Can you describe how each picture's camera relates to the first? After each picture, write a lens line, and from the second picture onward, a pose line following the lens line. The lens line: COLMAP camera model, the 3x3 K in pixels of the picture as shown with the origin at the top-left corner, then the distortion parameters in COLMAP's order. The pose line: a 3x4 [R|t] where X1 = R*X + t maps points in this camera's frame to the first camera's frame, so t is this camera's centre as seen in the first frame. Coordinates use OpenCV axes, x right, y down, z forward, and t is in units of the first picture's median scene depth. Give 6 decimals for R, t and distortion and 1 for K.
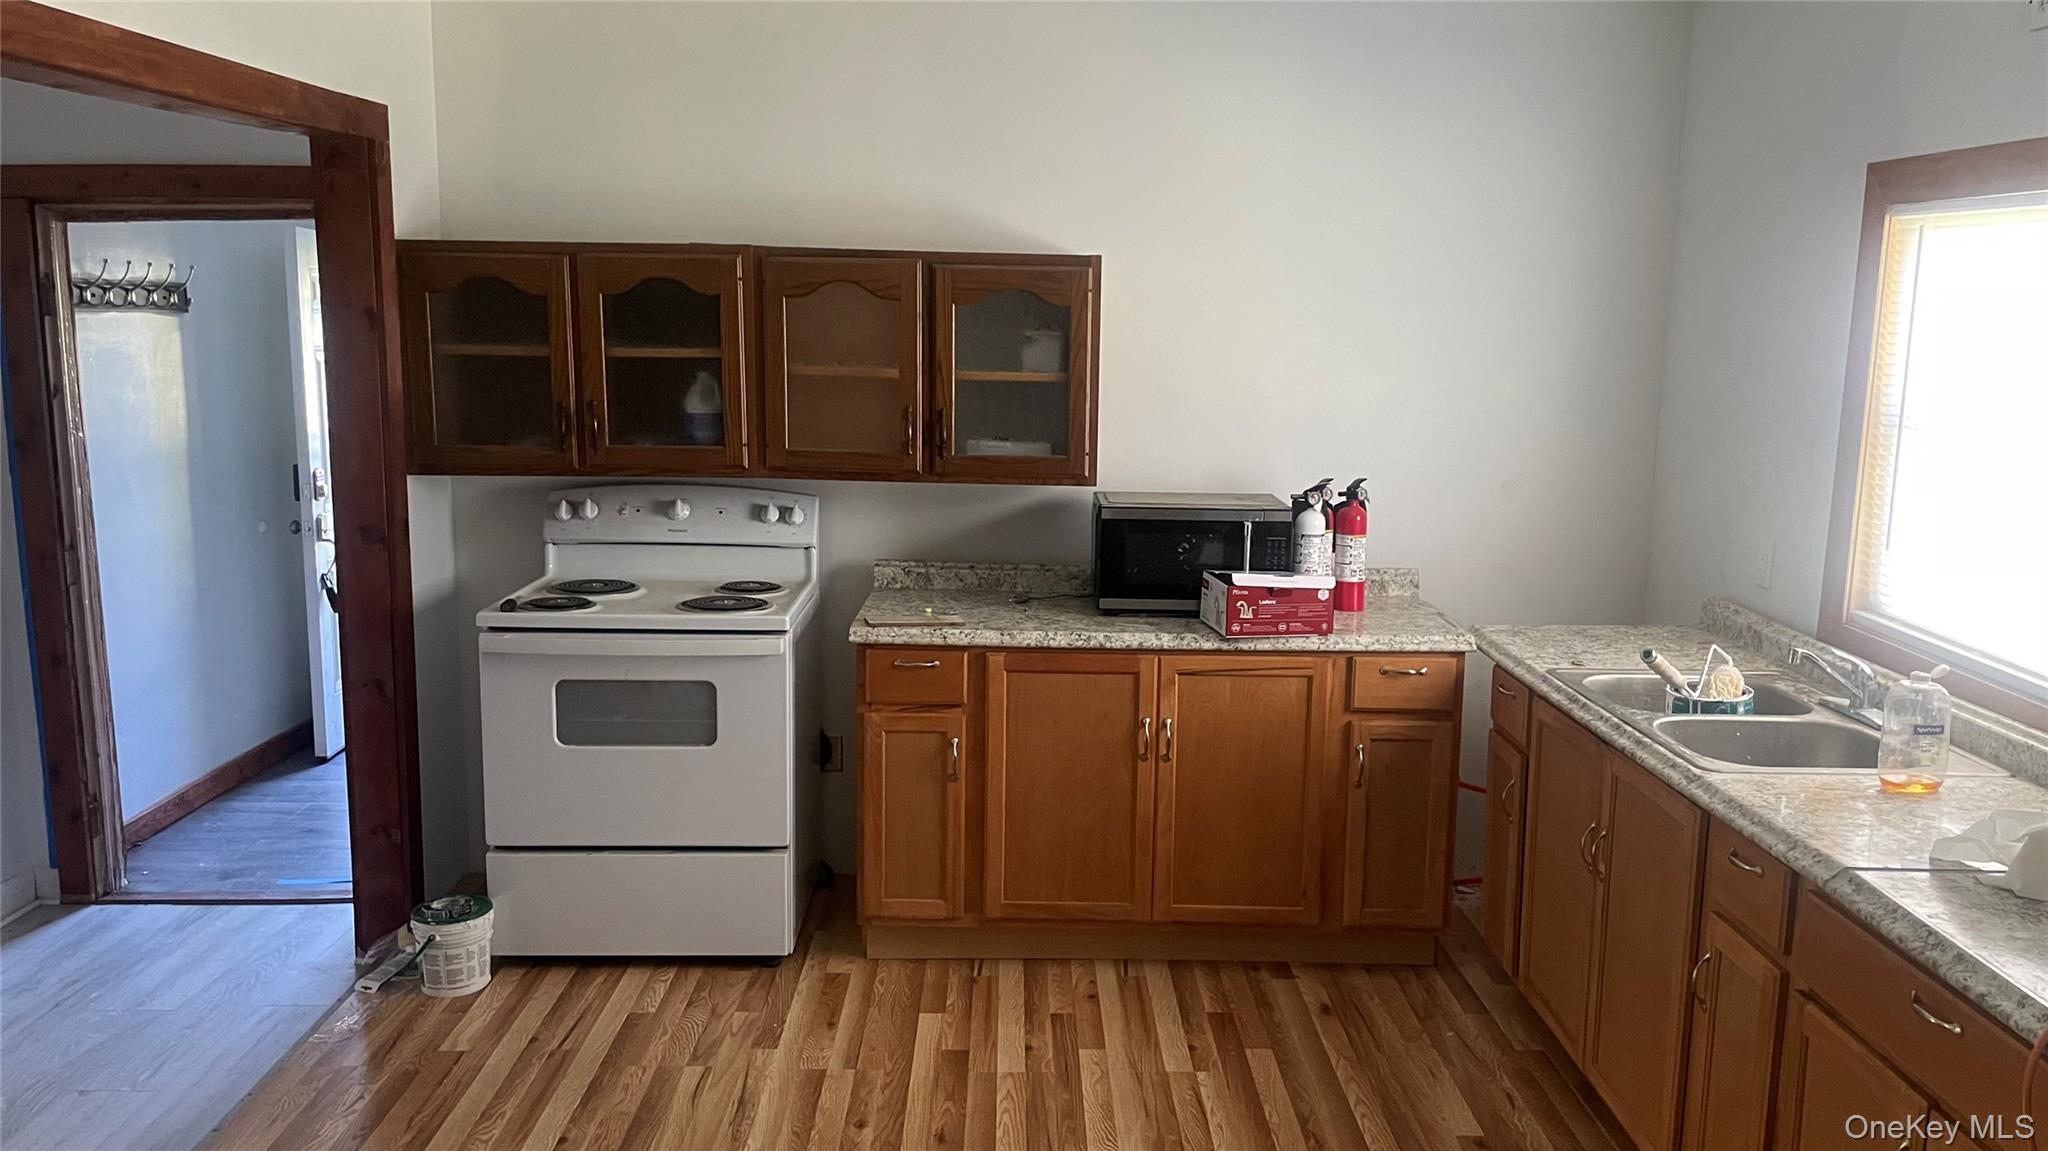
lens RADIAL K [[1575.3, 0, 1024.0], [0, 1575.3, 575.5], [0, 0, 1]] dist [0.098072, -0.126968]
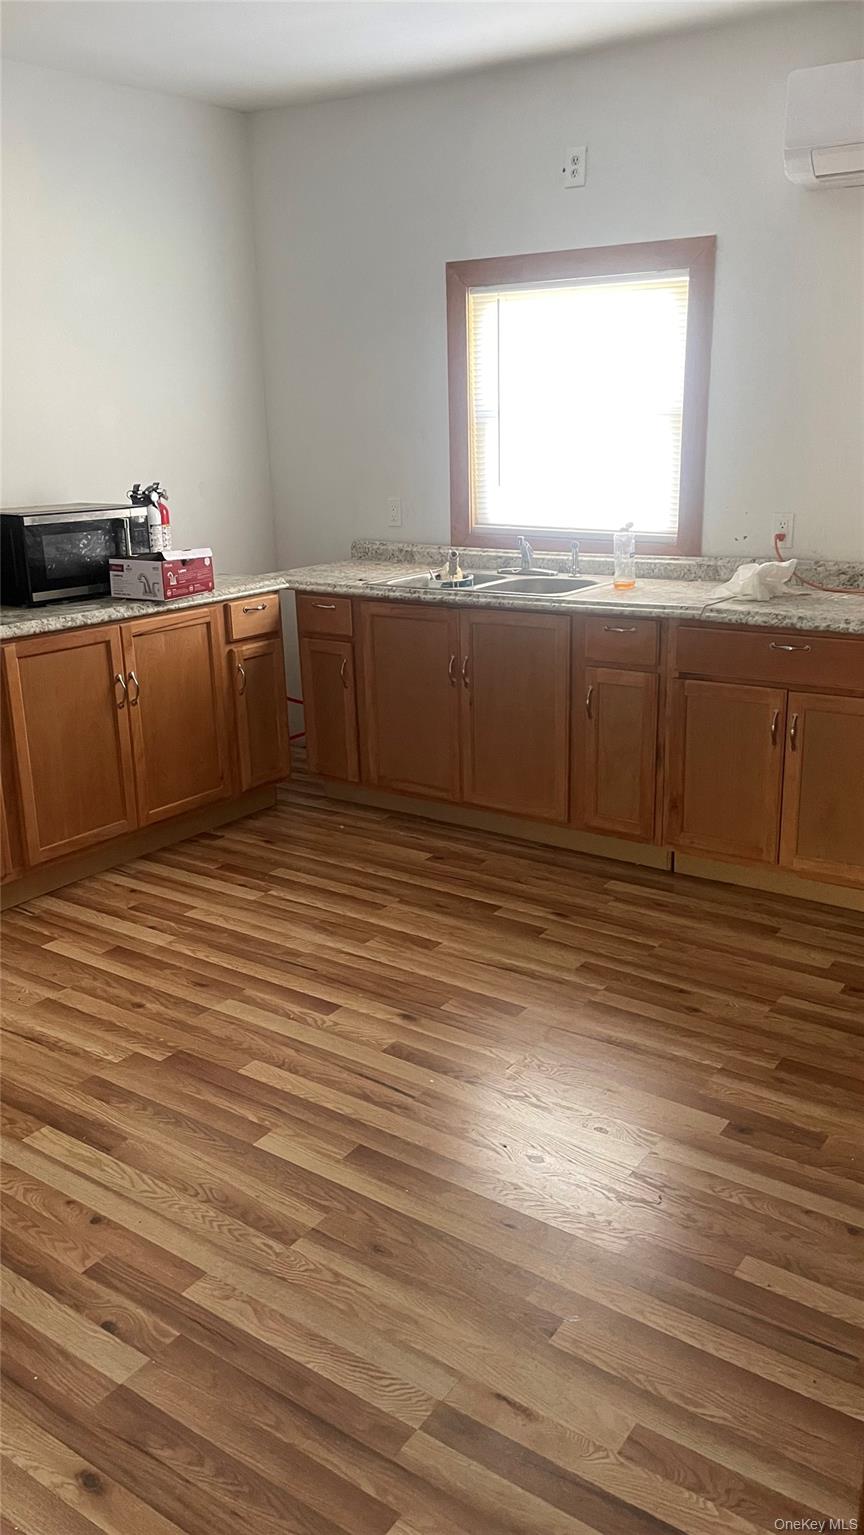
lens RADIAL K [[1180.7, 0, 432.0], [0, 1180.7, 767.5], [0, 0, 1]] dist [0.098072, -0.126968]
pose [[0.575362, -0.252287, 0.778016, -0.556458], [0.161684, 0.967550, 0.194178, 0.016557], [-0.801758, 0.014070, 0.597483, 0.216156]]
